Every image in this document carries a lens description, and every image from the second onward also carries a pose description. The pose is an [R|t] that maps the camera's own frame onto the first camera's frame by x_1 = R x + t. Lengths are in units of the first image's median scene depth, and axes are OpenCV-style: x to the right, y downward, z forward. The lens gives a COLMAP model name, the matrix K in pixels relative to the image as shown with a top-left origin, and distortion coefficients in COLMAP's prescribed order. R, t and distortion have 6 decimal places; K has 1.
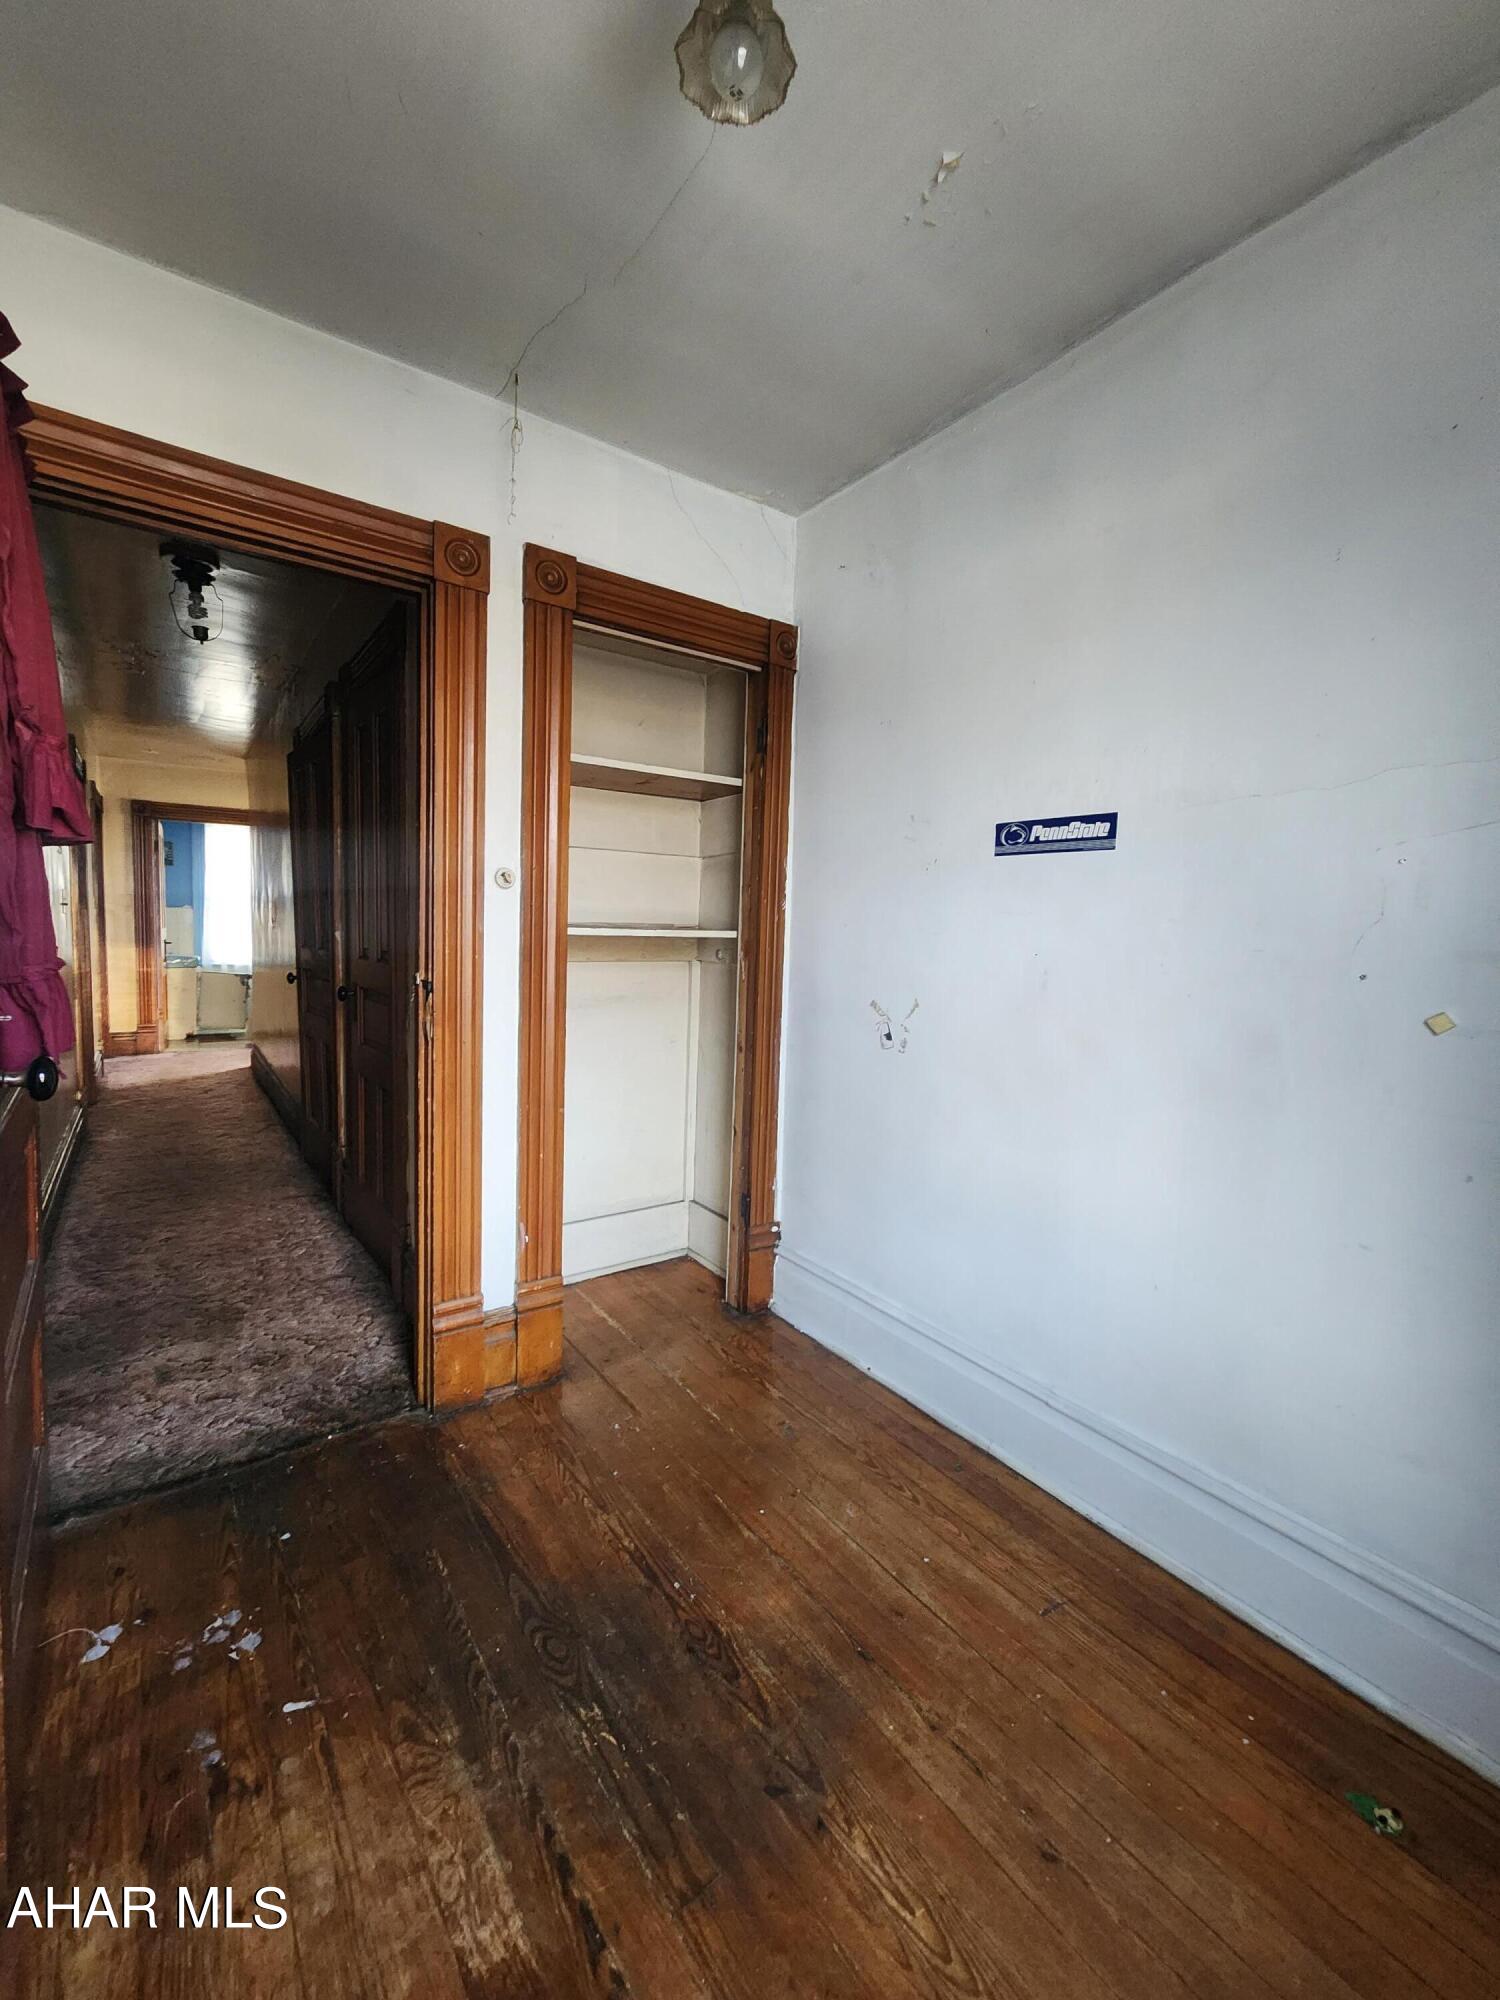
lens RADIAL K [[813.5, 0, 748.3], [0, 813.5, 999.0], [0, 0, 1]] dist [-0.003817, 0.000140]
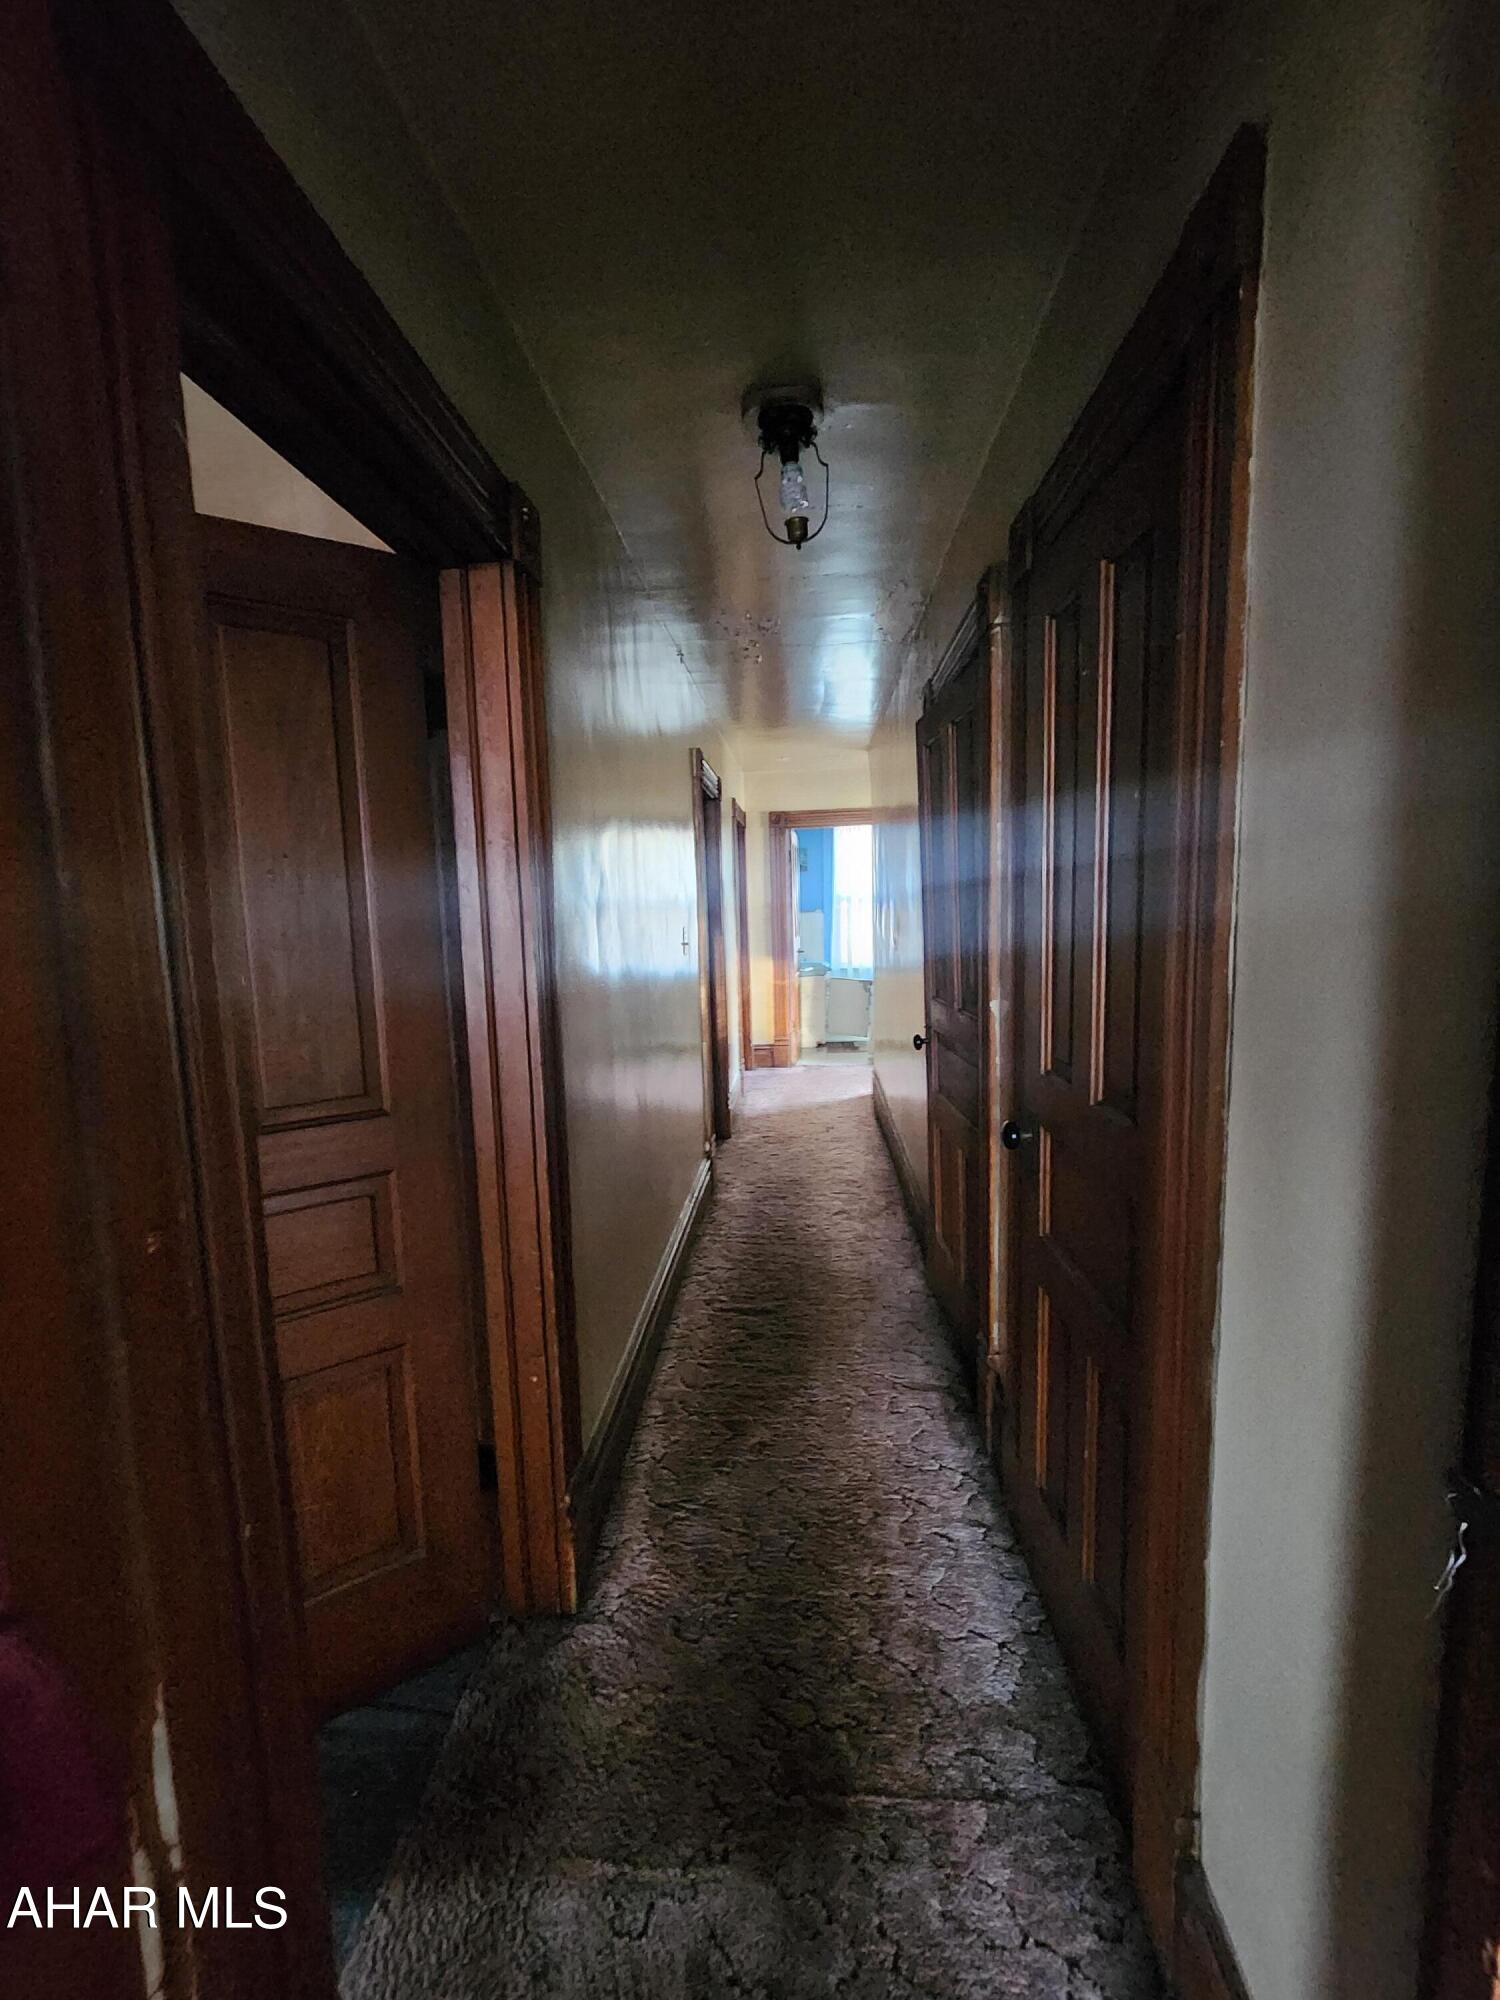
lens RADIAL K [[813.5, 0, 749.5], [0, 813.5, 994.0], [0, 0, 1]] dist [-0.003817, 0.000140]
pose [[0.762897, 0.021445, -0.646164, -0.142848], [-0.001947, 0.999521, 0.030873, -0.057576], [0.646517, -0.022294, 0.762574, 0.239853]]
